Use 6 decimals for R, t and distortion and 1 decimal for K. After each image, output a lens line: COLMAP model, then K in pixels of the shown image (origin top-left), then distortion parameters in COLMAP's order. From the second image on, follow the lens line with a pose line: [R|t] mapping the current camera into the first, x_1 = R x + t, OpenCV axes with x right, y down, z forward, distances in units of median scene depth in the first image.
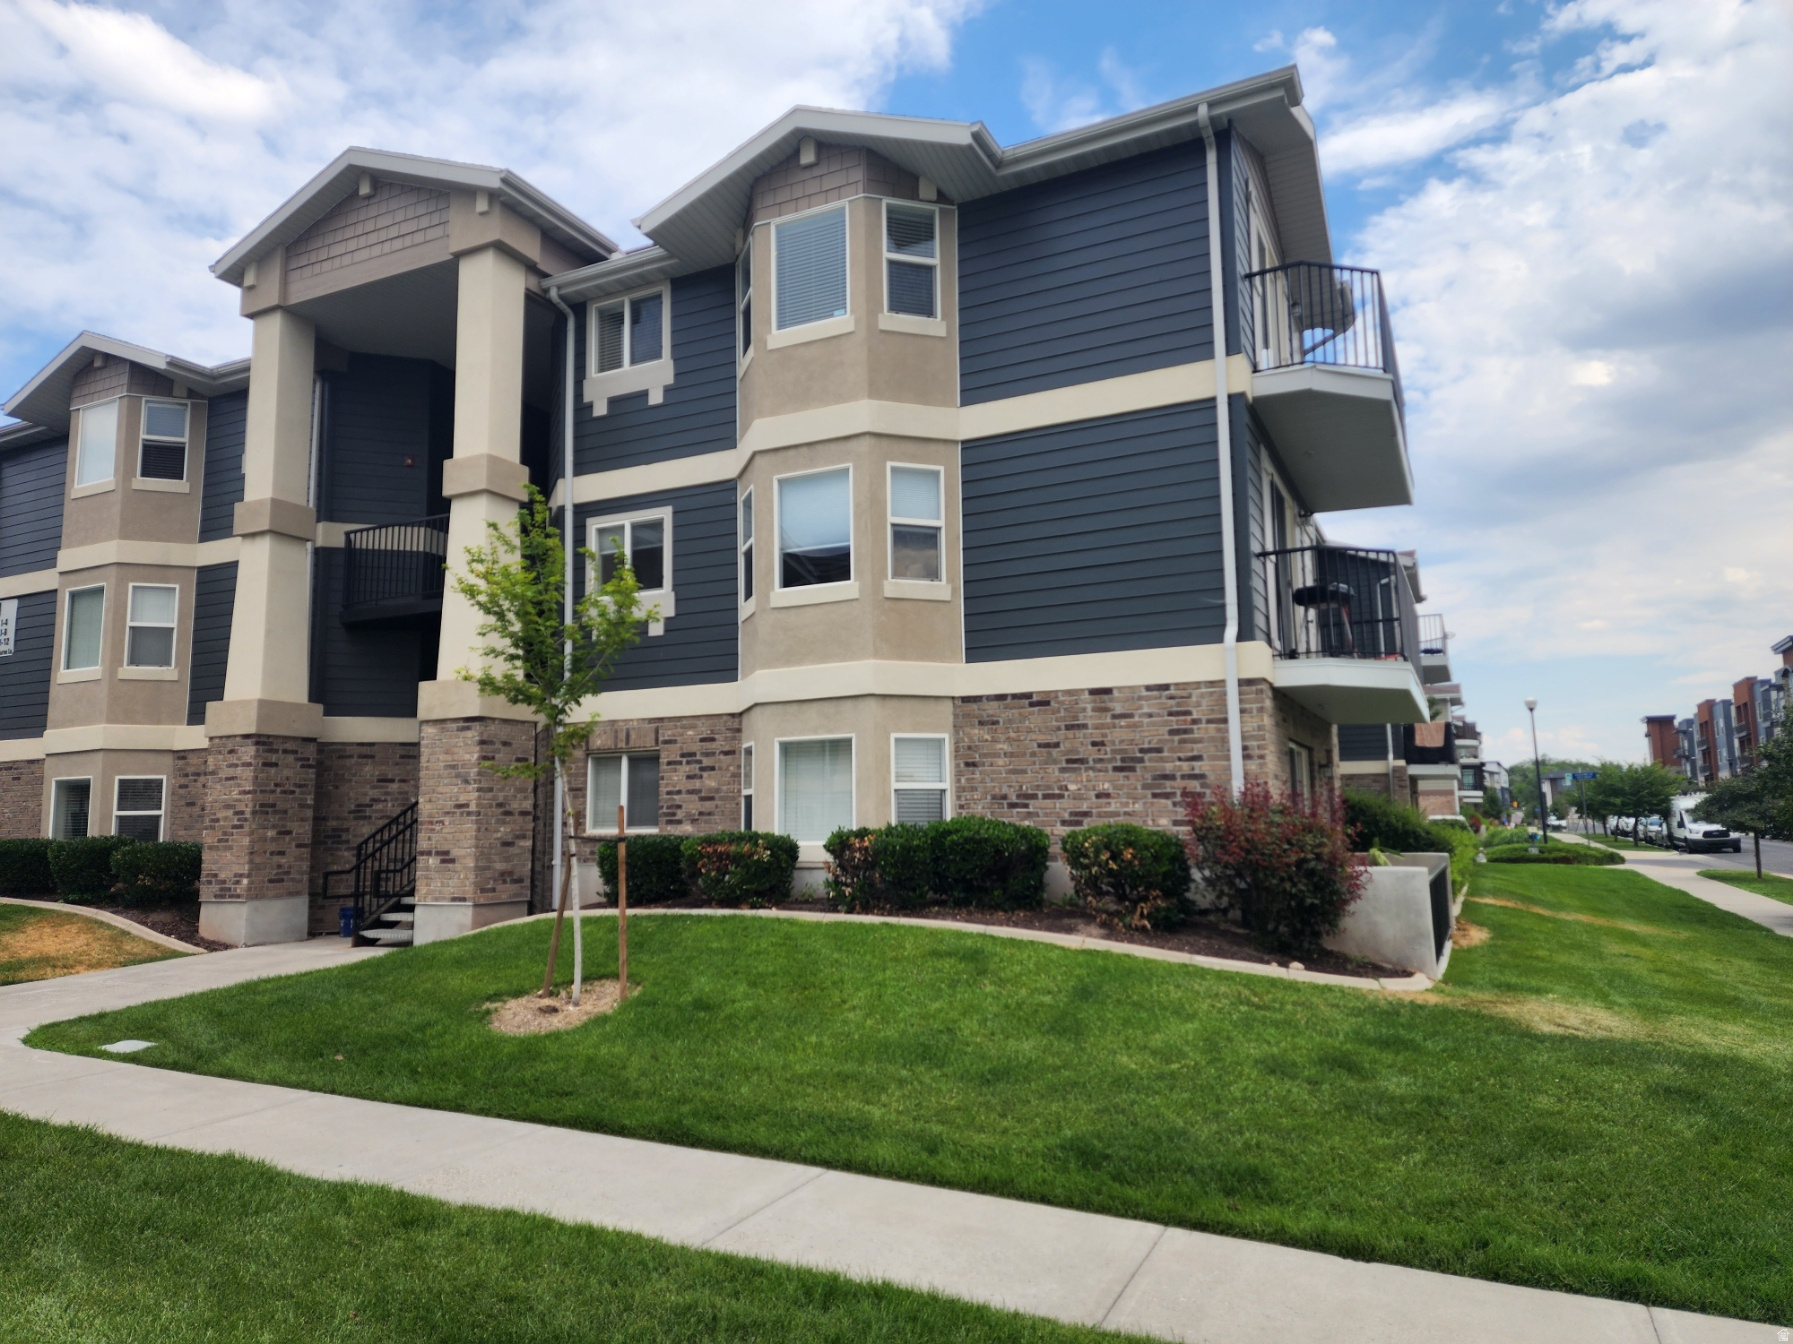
lens RADIAL K [[1172.0, 0, 886.9], [0, 1172.0, 682.5], [0, 0, 1]] dist [0.062574, -0.005750]
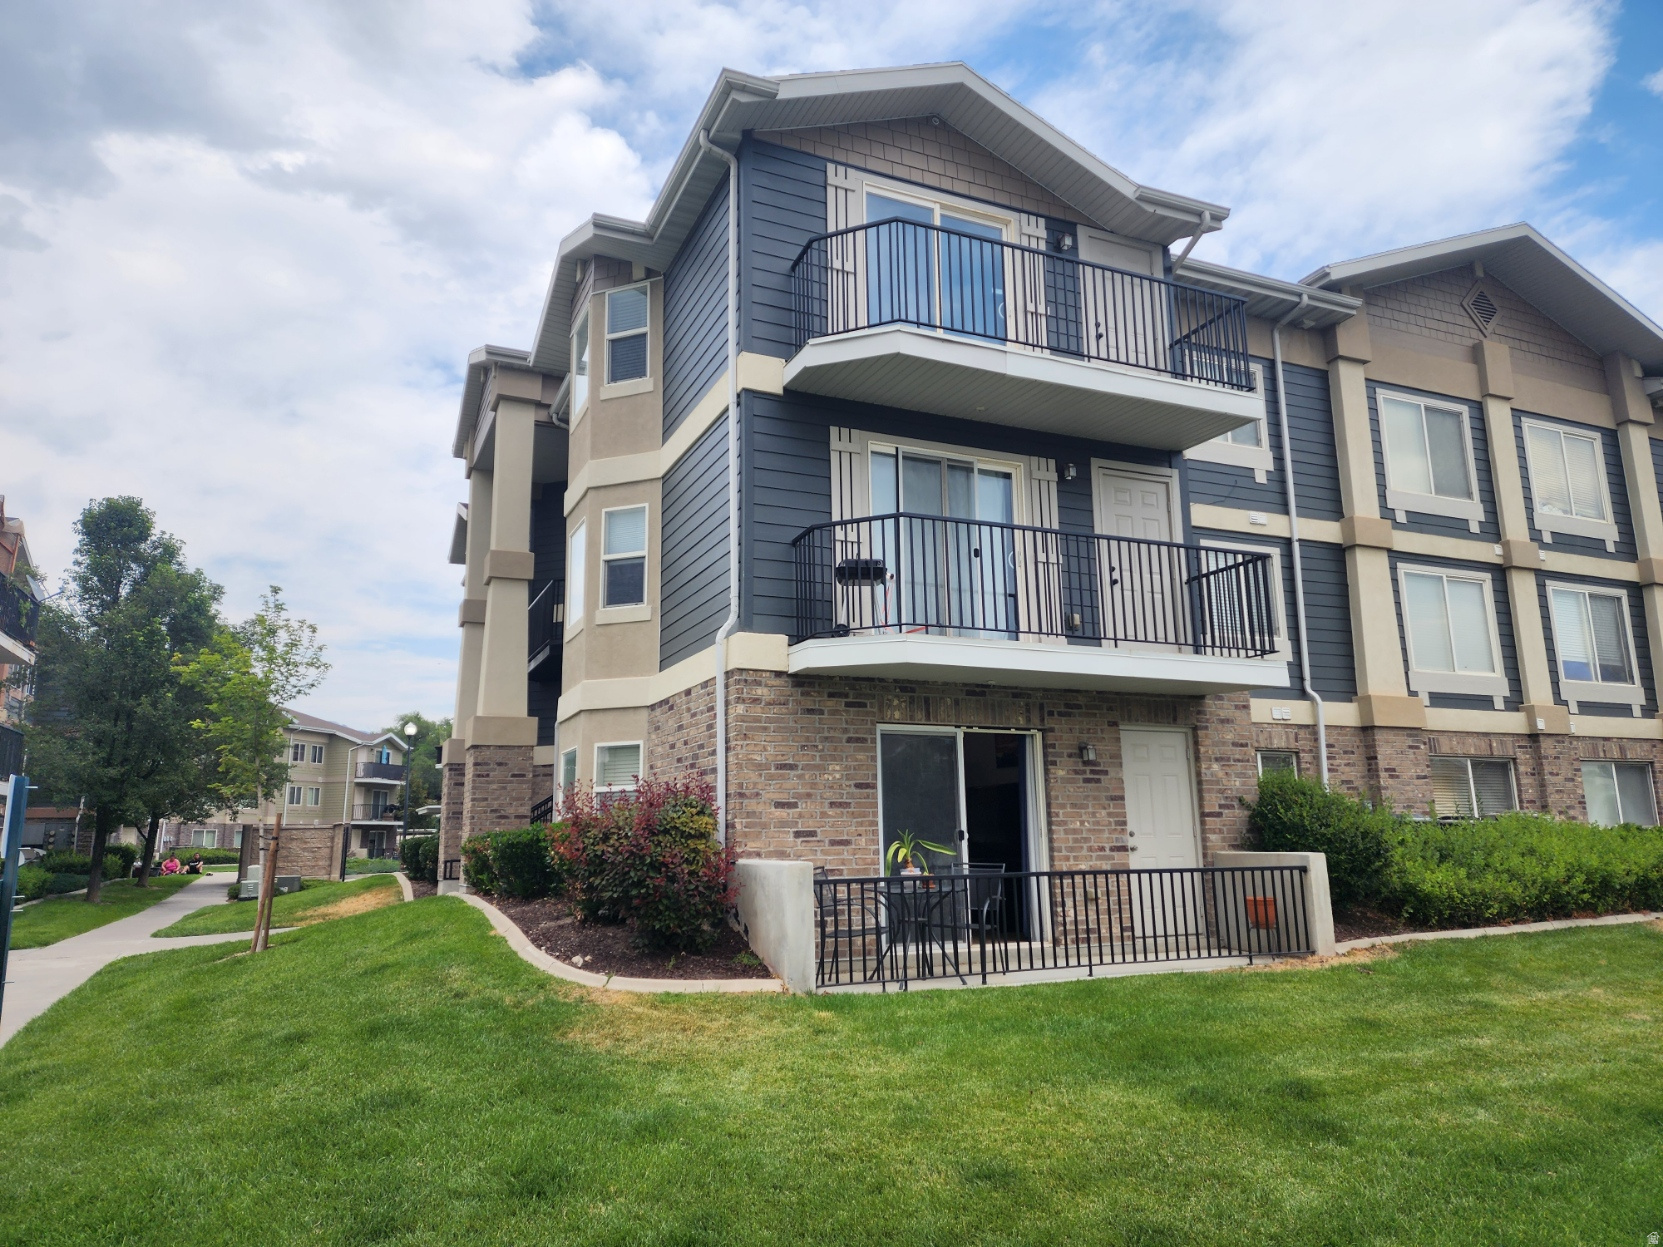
lens RADIAL K [[1087.1, 0, 837.7], [0, 1087.1, 616.5], [0, 0, 1]] dist [0.062574, -0.005750]
pose [[0.781428, -0.124860, -0.611376, 0.740865], [0.081399, 0.991801, -0.098512, 0.039406], [0.618663, 0.027215, 0.785185, 0.262877]]
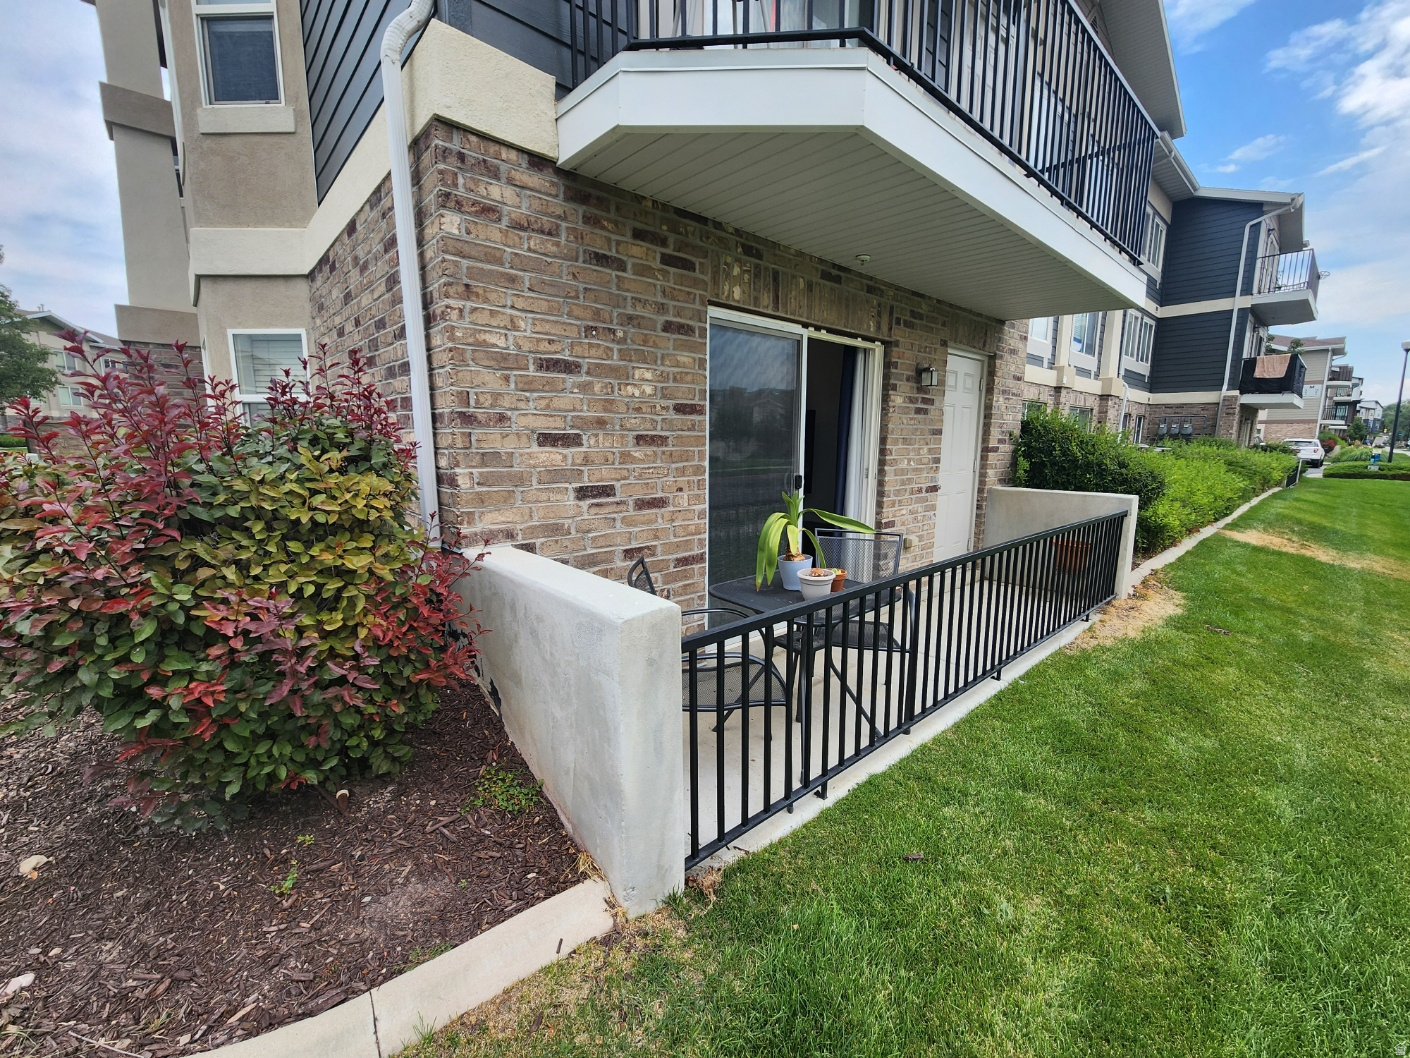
lens RADIAL K [[581.9, 0, 715.7], [0, 581.9, 527.6], [0, 0, 1]] dist [0.001936, -0.000548]
pose [[0.933994, 0.071171, -0.350129, 0.386289], [0.026737, 0.963289, 0.267132, 0.065616], [0.356288, -0.258861, 0.897803, 0.635750]]
